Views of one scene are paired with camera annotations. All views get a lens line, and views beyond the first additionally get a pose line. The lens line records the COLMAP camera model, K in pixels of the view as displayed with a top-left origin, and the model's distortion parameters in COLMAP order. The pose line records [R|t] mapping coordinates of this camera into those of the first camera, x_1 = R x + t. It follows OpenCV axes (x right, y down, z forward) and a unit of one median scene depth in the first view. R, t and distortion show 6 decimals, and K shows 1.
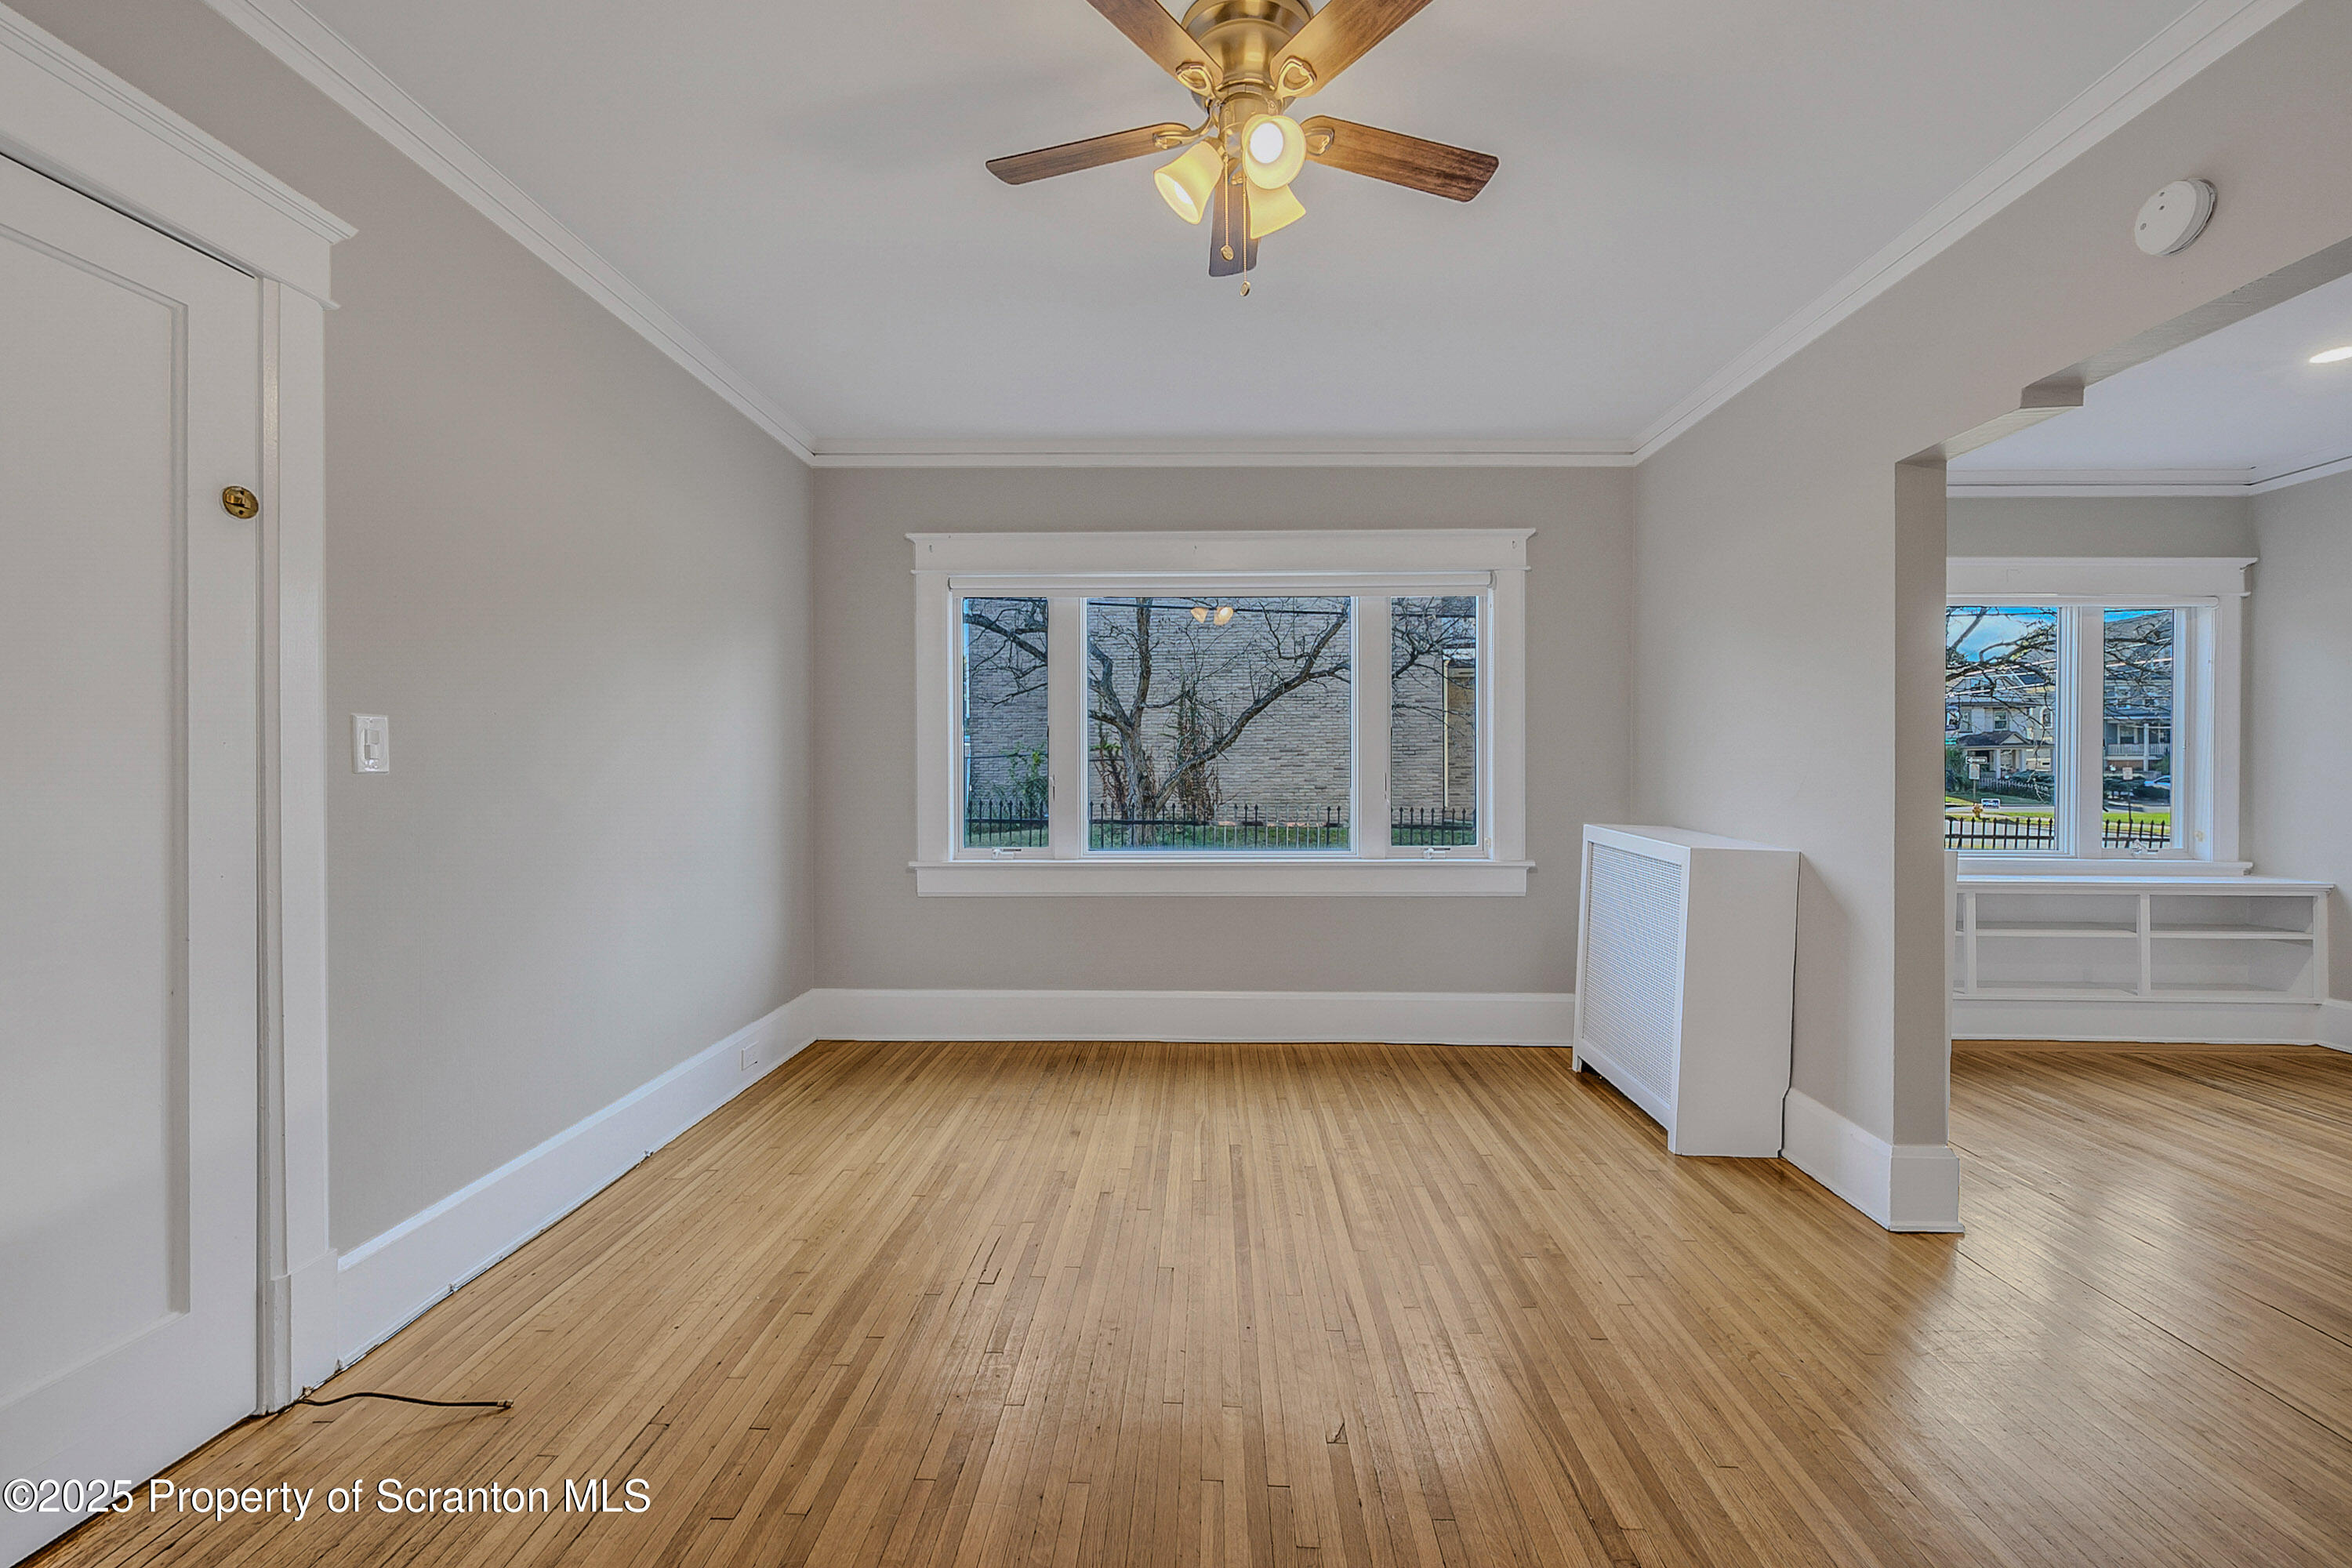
lens RADIAL K [[1120.0, 0, 1176.0], [0, 1120.0, 784.0], [0, 0, 1]] dist [0.000466, 0.000071]
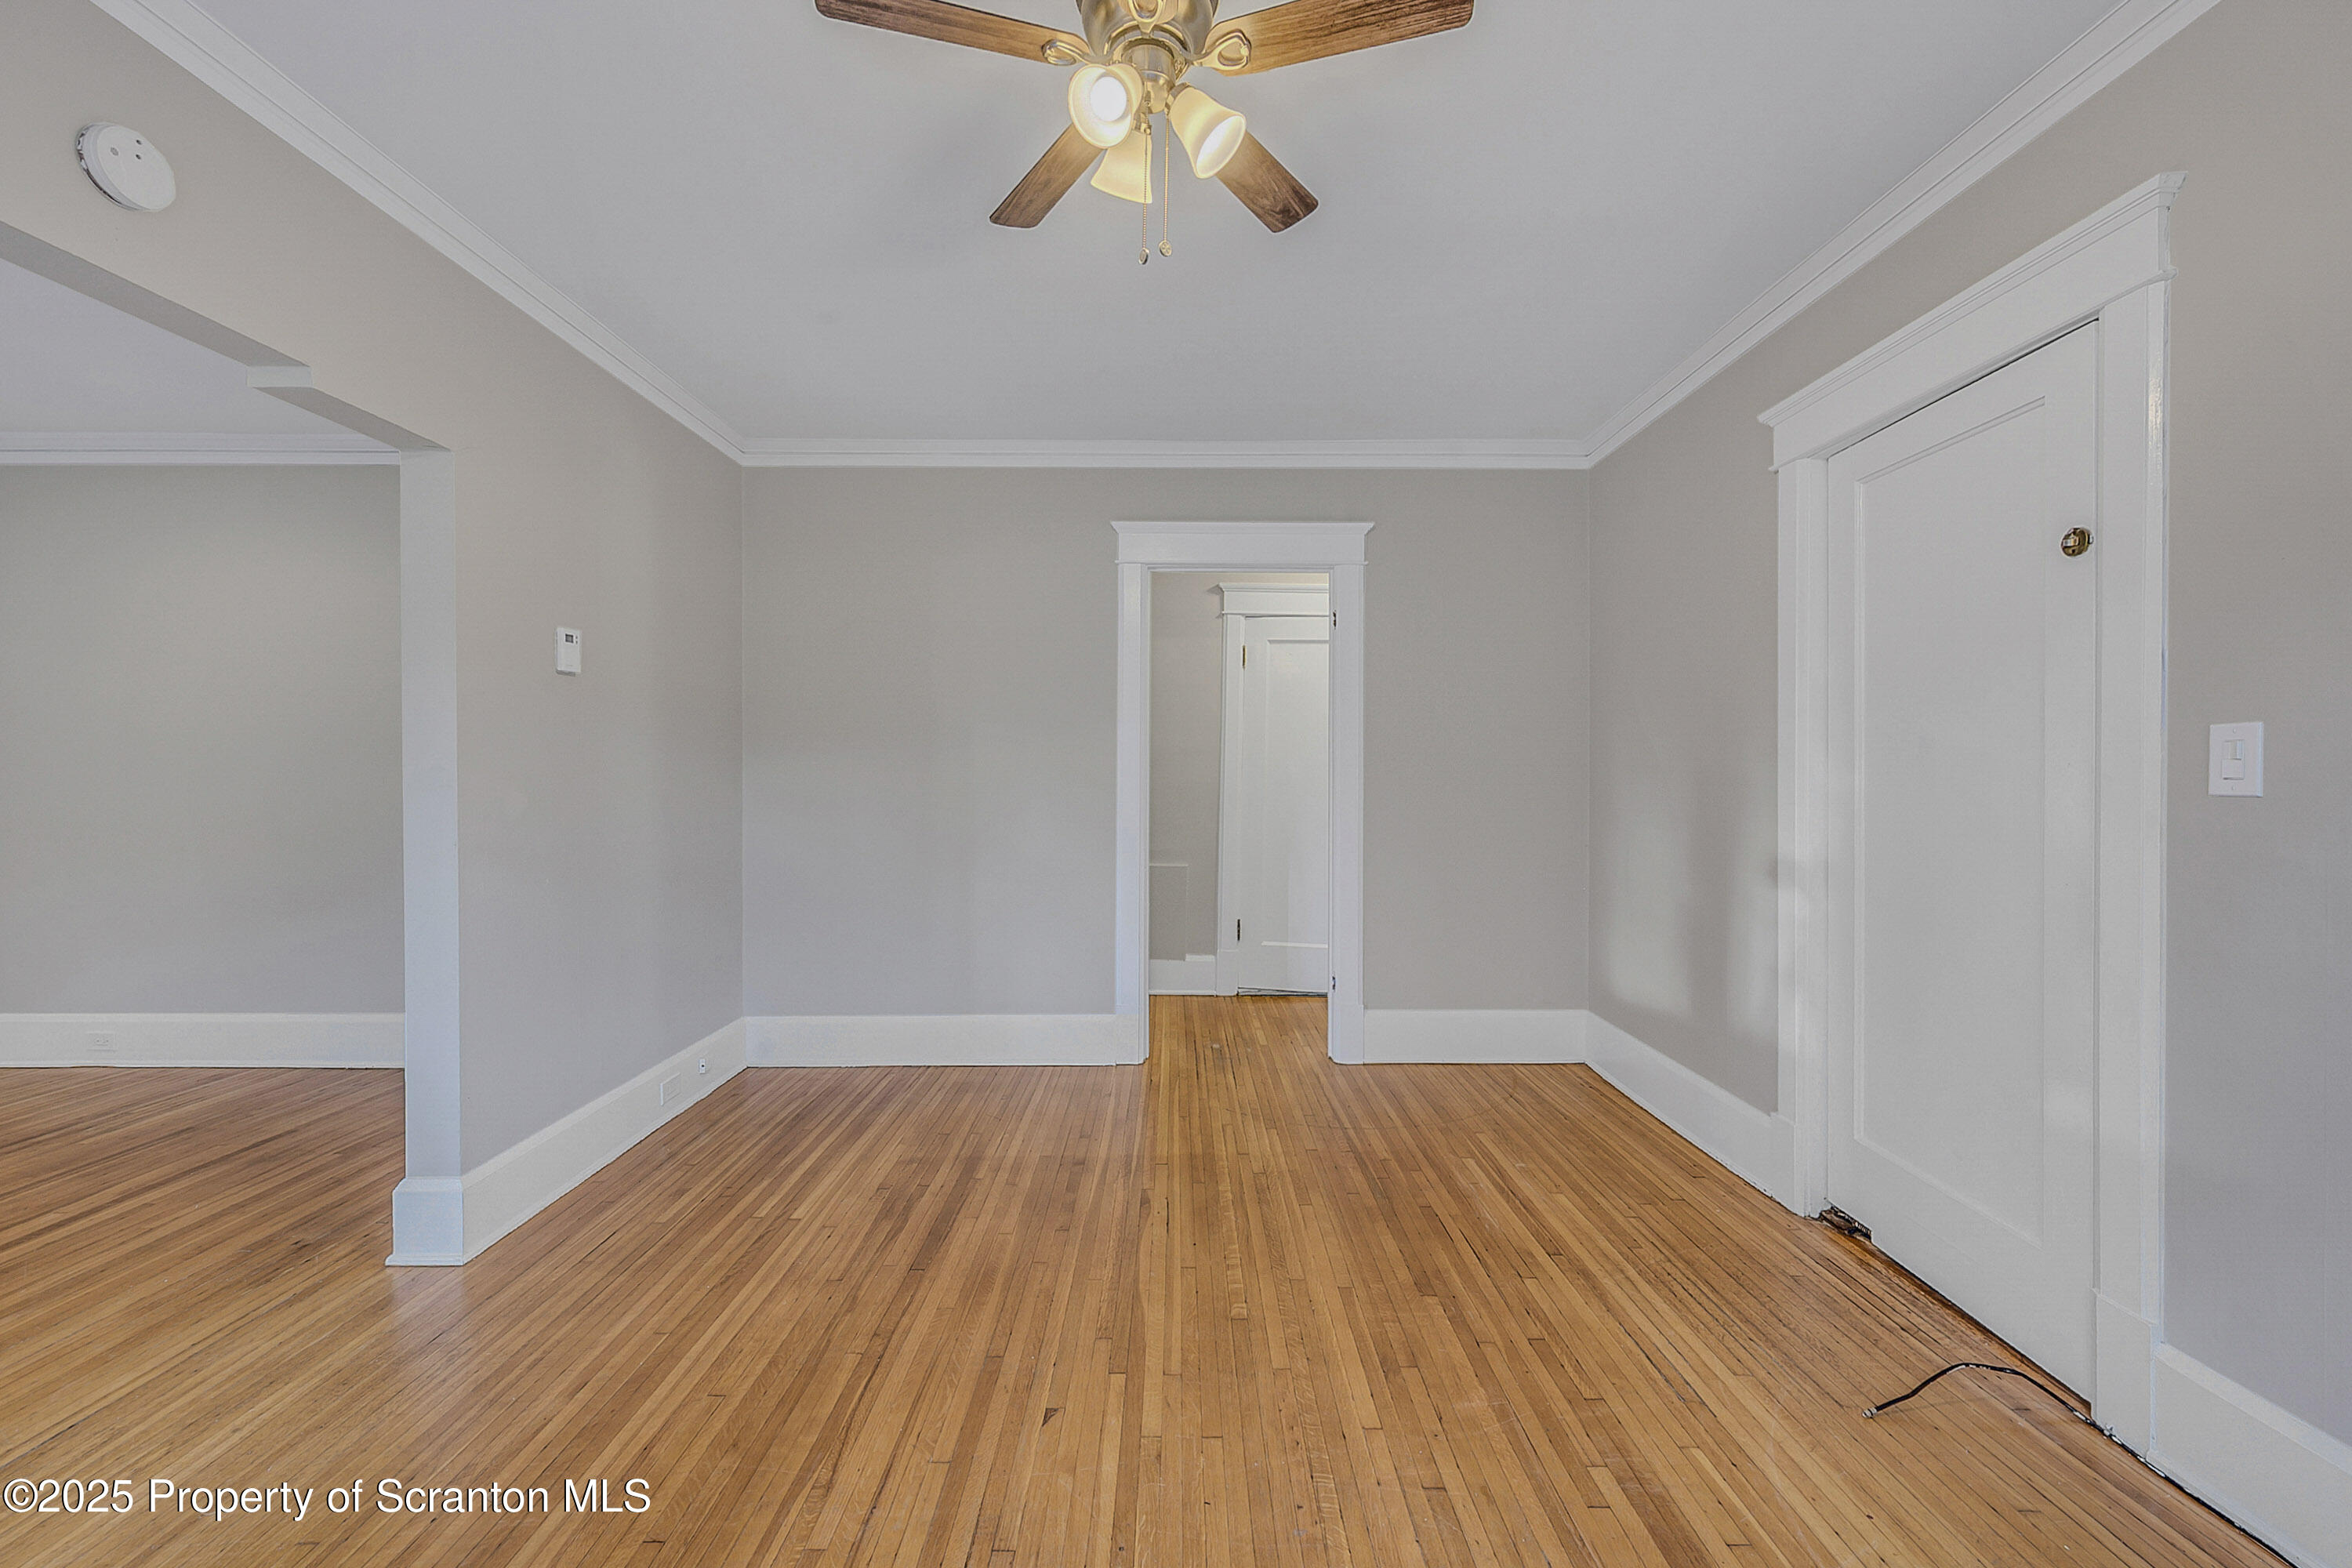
lens RADIAL K [[1120.0, 0, 1176.0], [0, 1120.0, 784.0], [0, 0, 1]] dist [0.000466, 0.000071]
pose [[-0.999448, -0.007220, -0.032416, 0.063985], [-0.007783, 0.999821, 0.017251, -0.027752], [0.032285, 0.017494, -0.999326, 1.938687]]
